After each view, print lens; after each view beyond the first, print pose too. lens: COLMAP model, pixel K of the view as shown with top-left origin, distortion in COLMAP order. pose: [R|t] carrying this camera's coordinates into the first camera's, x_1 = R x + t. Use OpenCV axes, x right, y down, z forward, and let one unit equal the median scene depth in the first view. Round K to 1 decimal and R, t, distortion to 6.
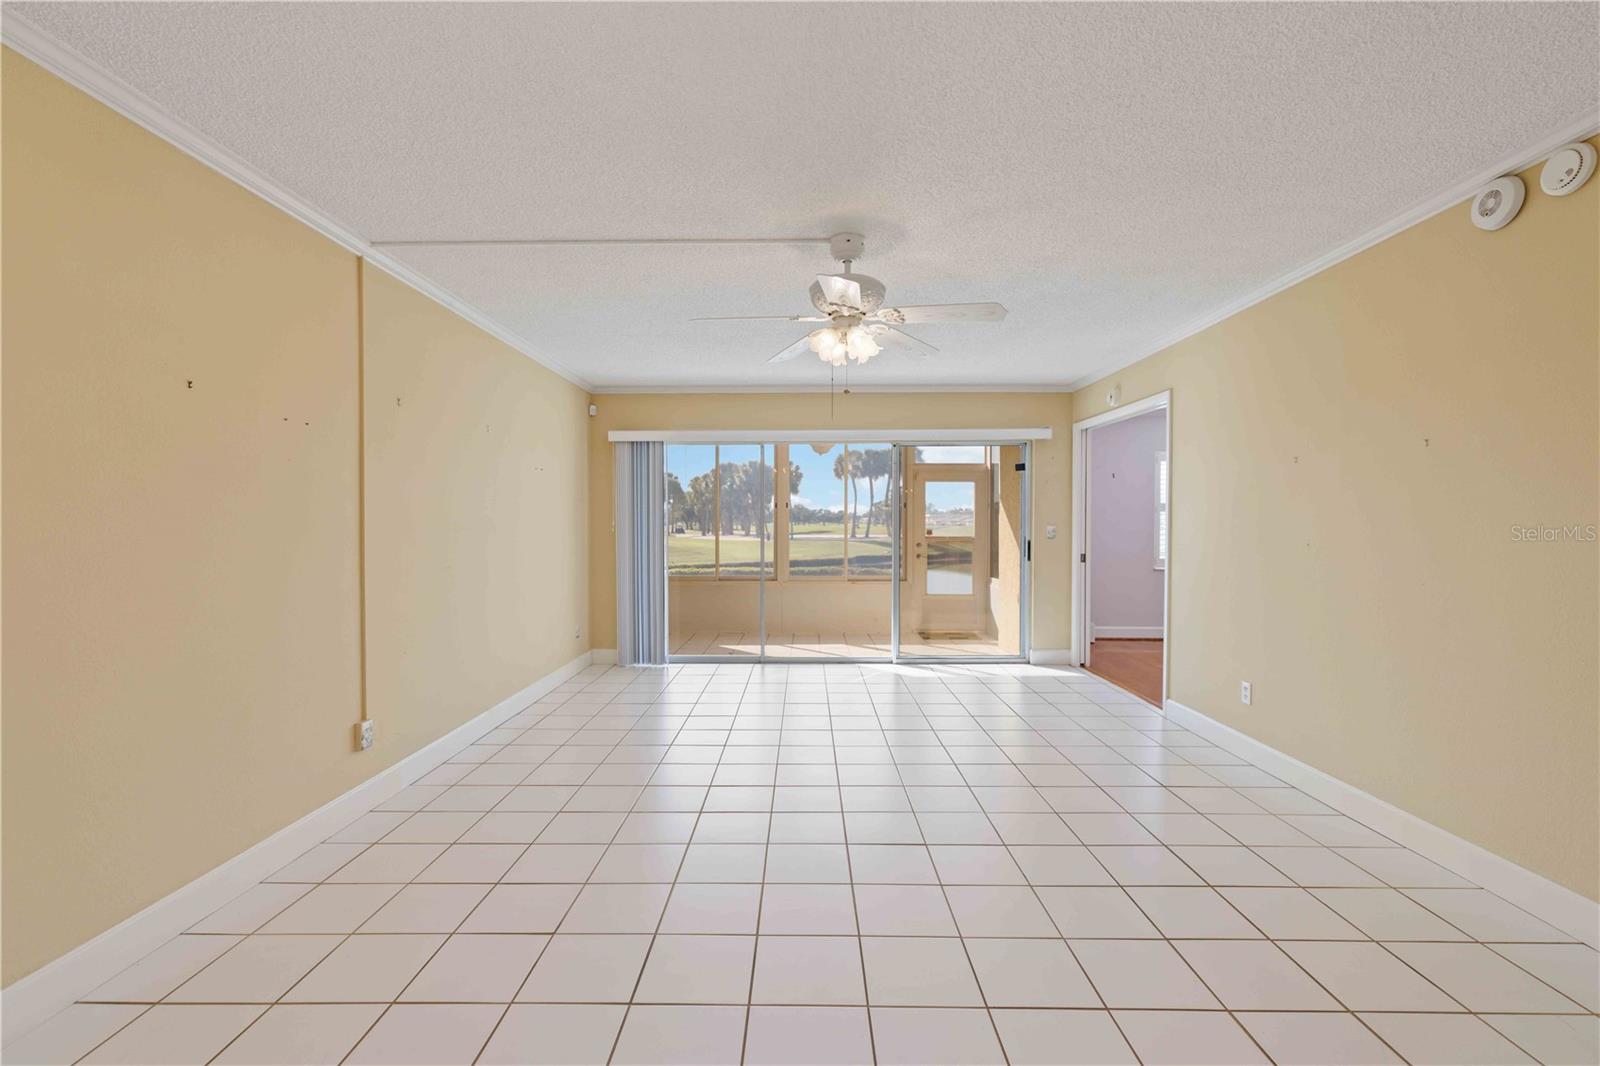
lens RADIAL K [[678.0, 0, 796.0], [0, 678.0, 531.2], [0, 0, 1]] dist [-0.004693, 0.000003]
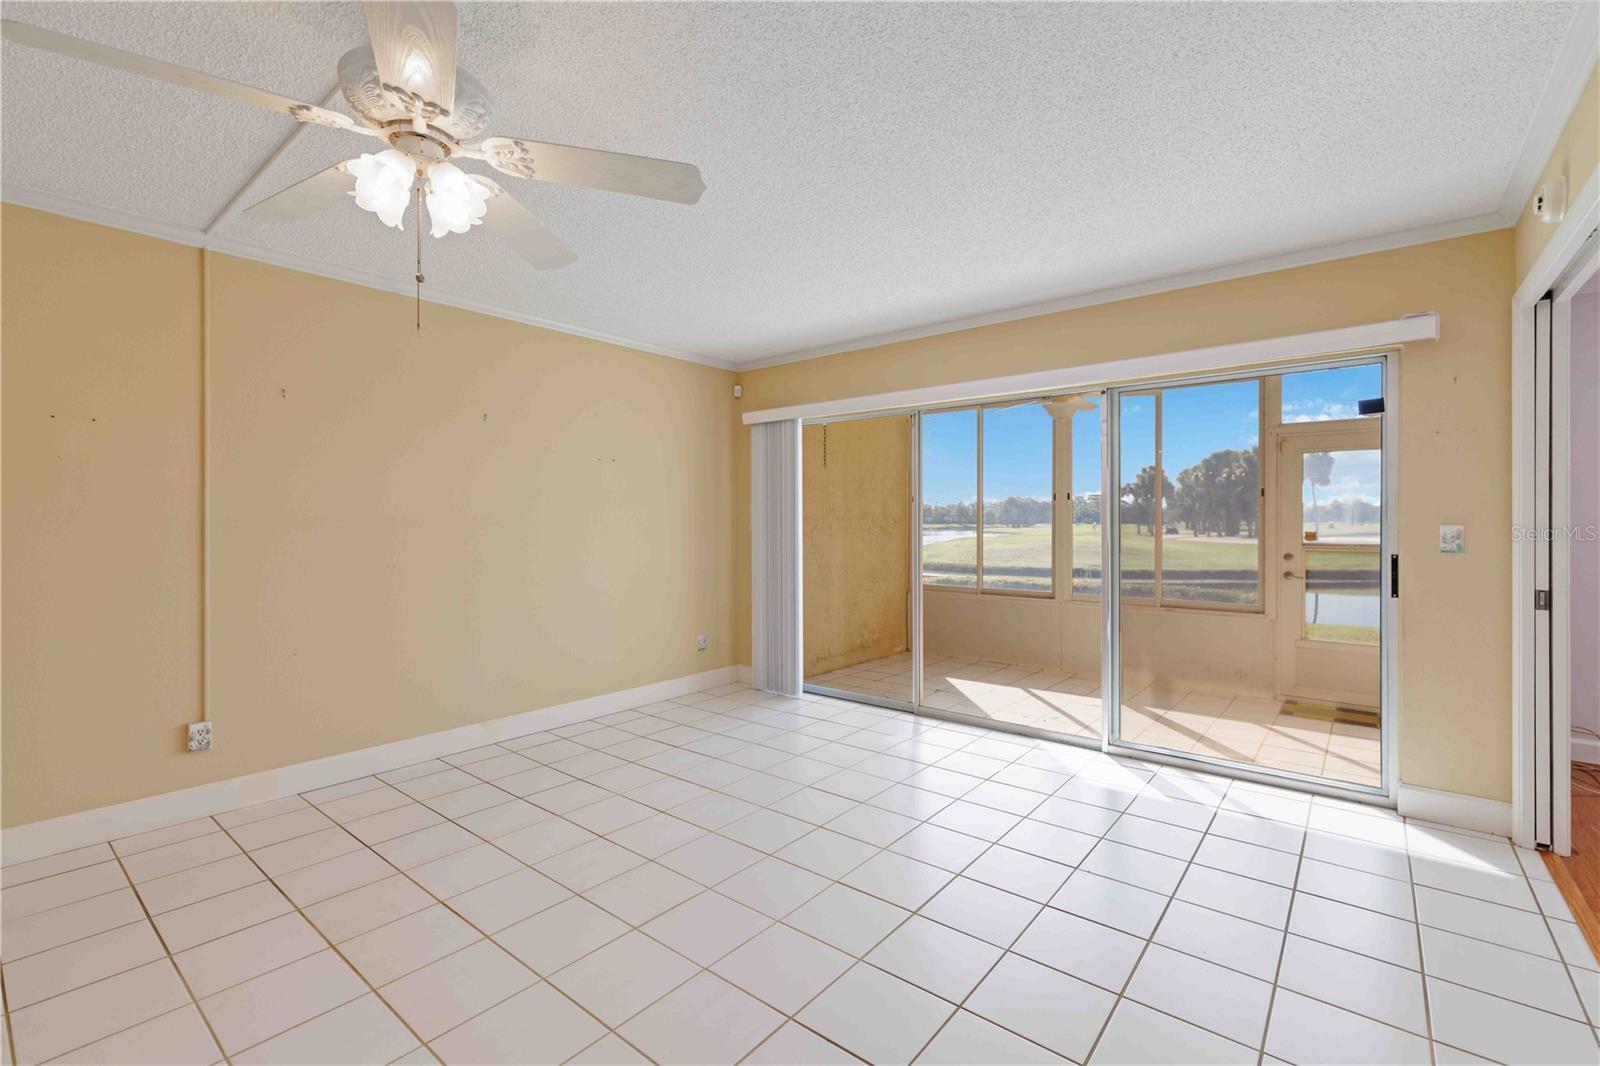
lens RADIAL K [[678.0, 0, 813.0], [0, 678.0, 516.9], [0, 0, 1]] dist [-0.004693, 0.000003]
pose [[0.791106, -0.003297, -0.611671, 0.274136], [-0.008147, 0.999840, -0.015926, -0.002307], [0.611625, 0.017582, 0.790952, 0.321938]]
